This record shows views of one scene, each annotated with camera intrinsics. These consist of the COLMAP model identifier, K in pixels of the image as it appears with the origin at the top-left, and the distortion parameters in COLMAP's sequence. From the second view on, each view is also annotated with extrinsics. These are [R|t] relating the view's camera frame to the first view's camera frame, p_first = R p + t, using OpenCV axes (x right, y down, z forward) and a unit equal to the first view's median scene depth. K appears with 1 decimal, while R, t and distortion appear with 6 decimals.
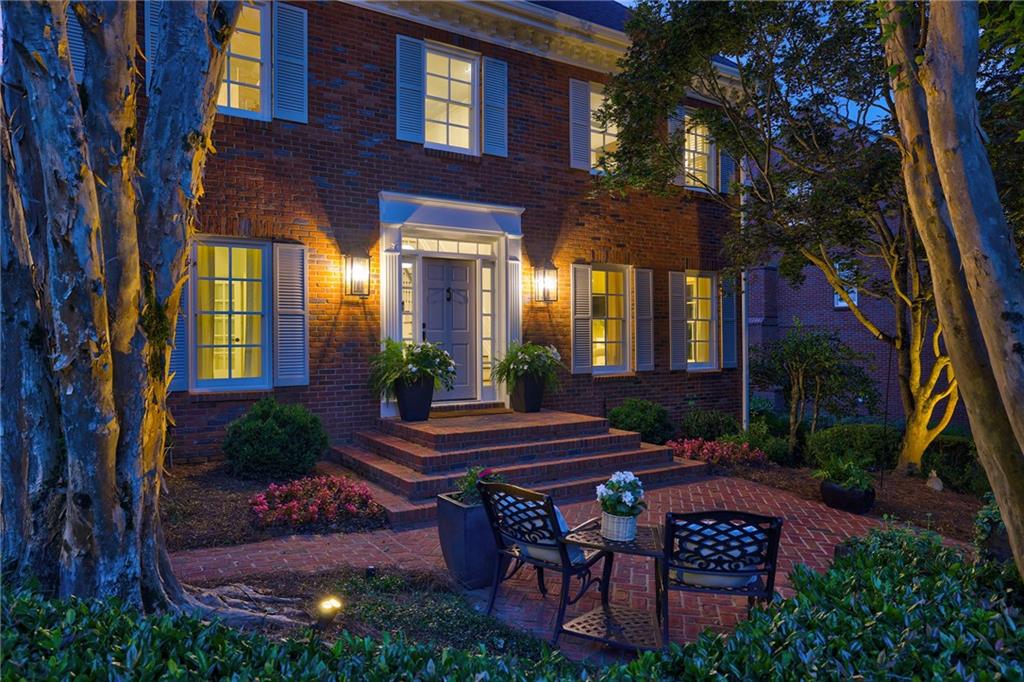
lens RADIAL K [[674.4, 0, 511.3], [0, 674.4, 342.0], [0, 0, 1]] dist [0.019401, 0.000388]
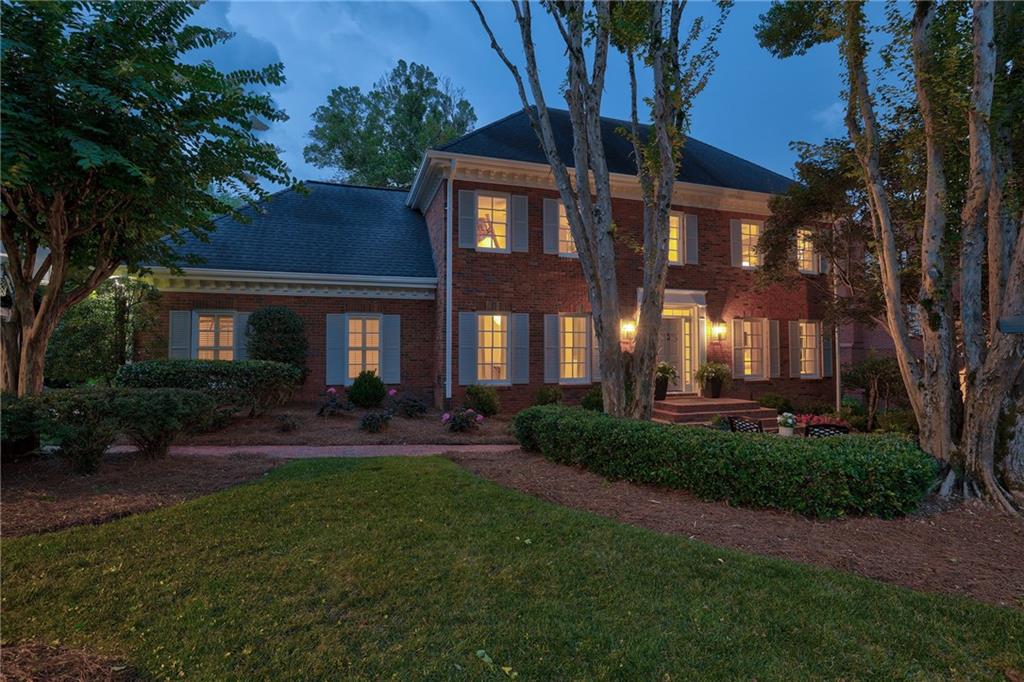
lens RADIAL K [[510.5, 0, 513.0], [0, 510.5, 341.9], [0, 0, 1]] dist [-0.012822, 0.000199]
pose [[0.971235, -0.000739, -0.238120, -0.168140], [-0.005262, 0.999684, -0.024566, -0.016529], [0.238063, 0.025112, 0.970925, -0.509308]]
